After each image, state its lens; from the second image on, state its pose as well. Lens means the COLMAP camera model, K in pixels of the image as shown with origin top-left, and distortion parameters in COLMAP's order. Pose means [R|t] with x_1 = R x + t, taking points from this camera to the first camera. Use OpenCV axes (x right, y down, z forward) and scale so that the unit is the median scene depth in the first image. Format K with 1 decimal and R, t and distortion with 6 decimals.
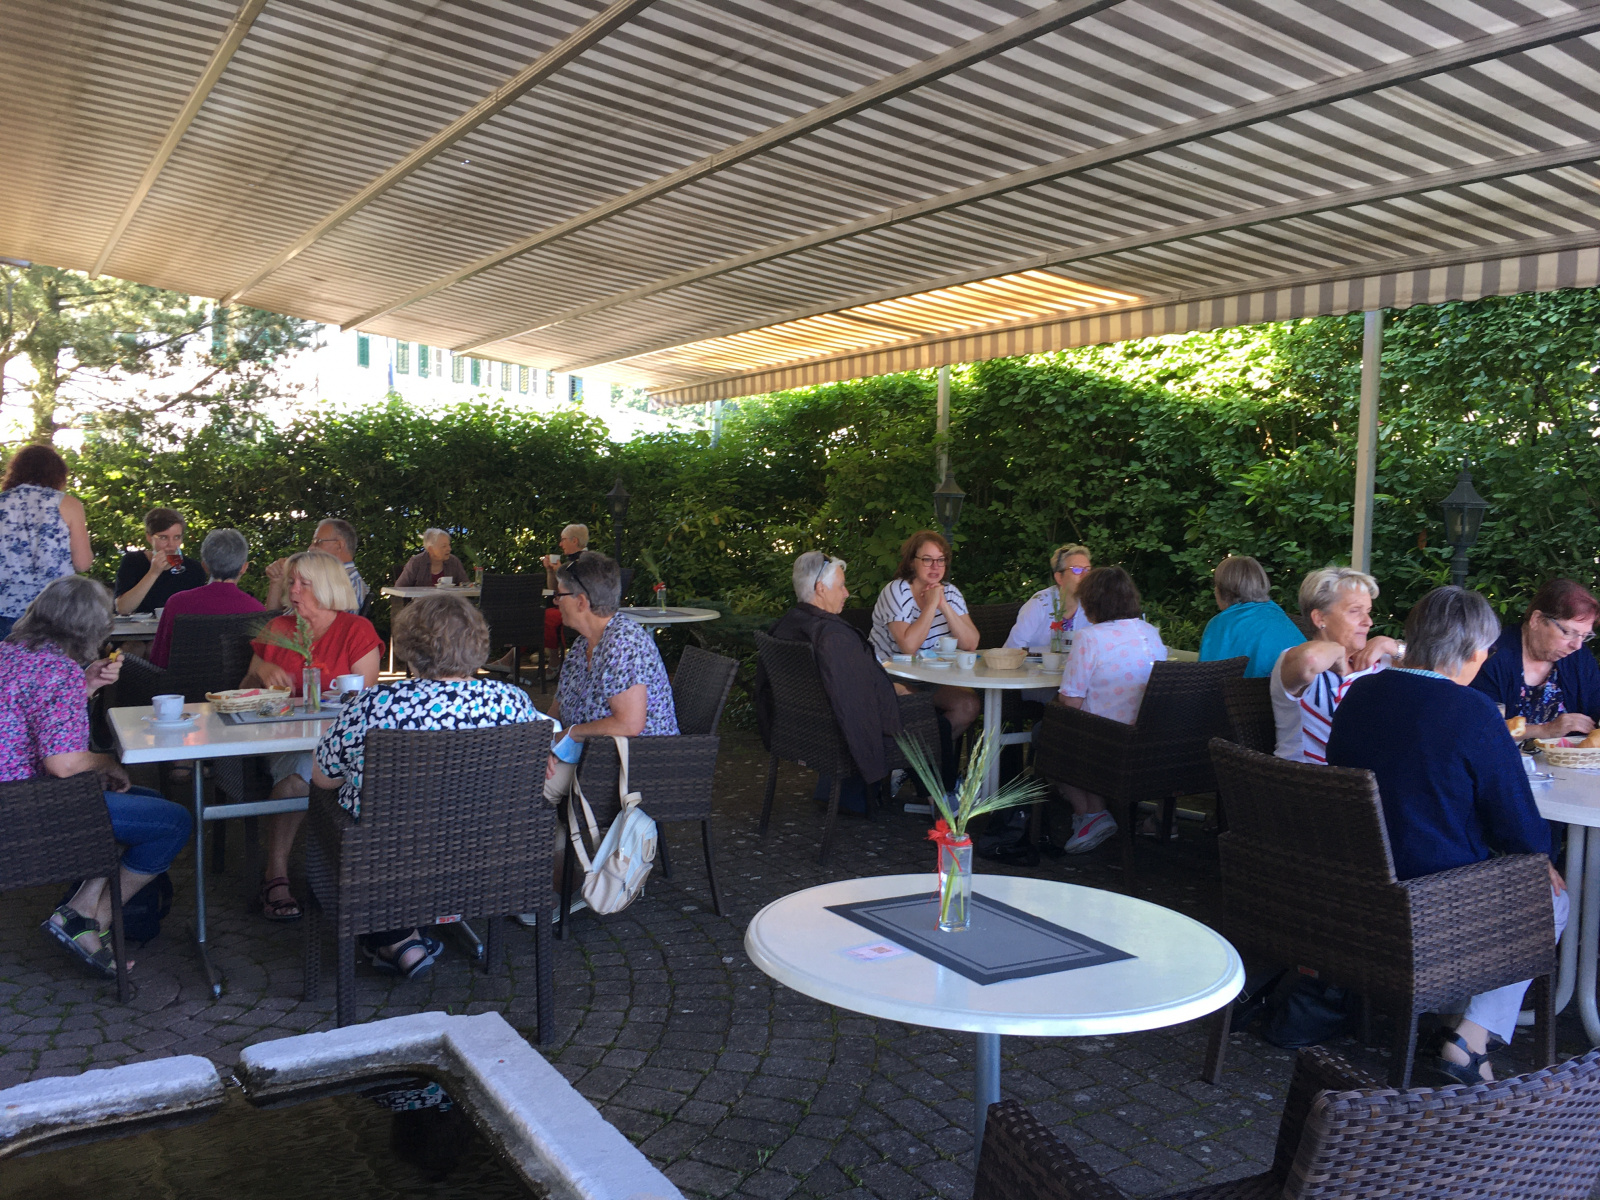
lens RADIAL K [[1349.2, 0, 800.0], [0, 1349.2, 600.0], [0, 0, 1]] dist [0.077092, -0.134187]
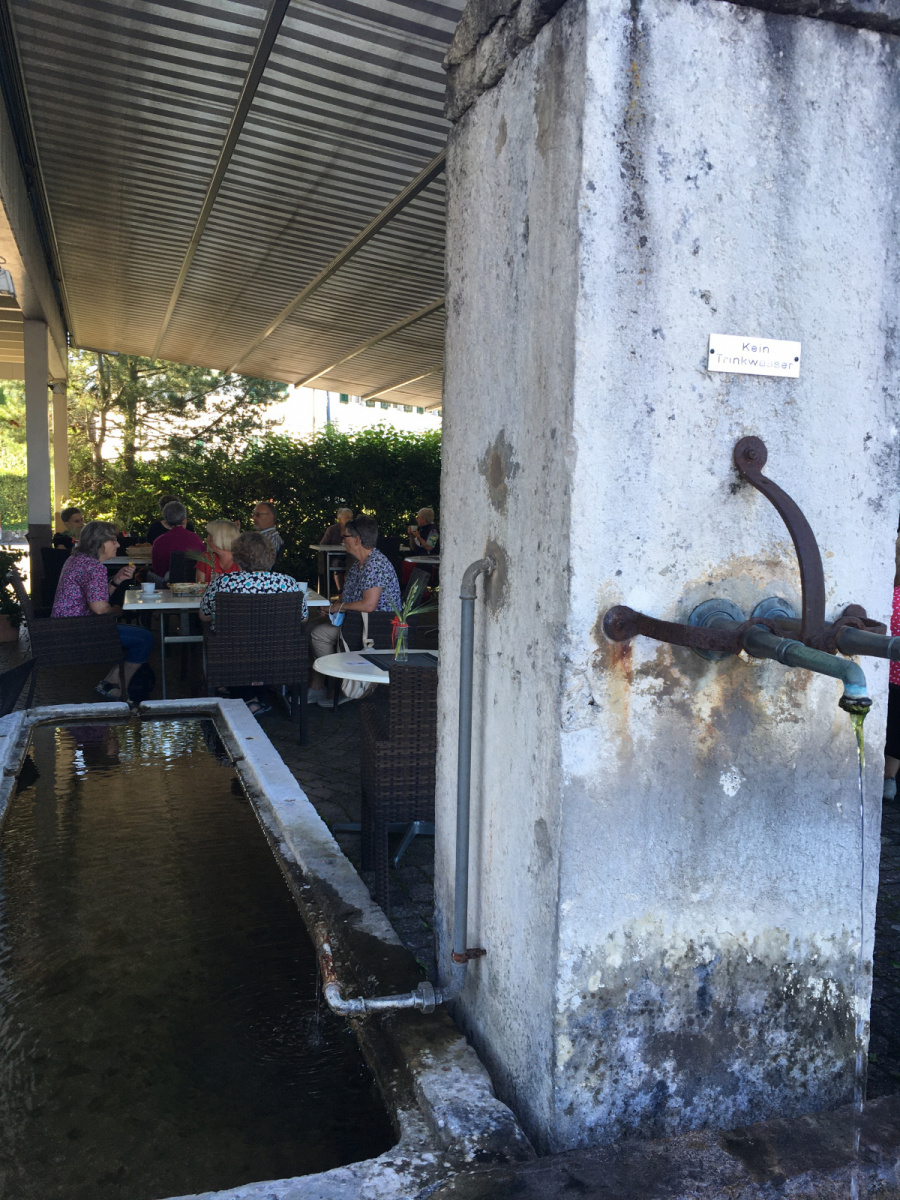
lens RADIAL K [[1011.9, 0, 450.0], [0, 1011.9, 600.0], [0, 0, 1]] dist [0.077092, -0.134187]
pose [[0.974758, 0.017843, -0.222551, 0.124950], [-0.011000, 0.999429, 0.031948, 0.015361], [0.222994, -0.028694, 0.974397, -0.155745]]
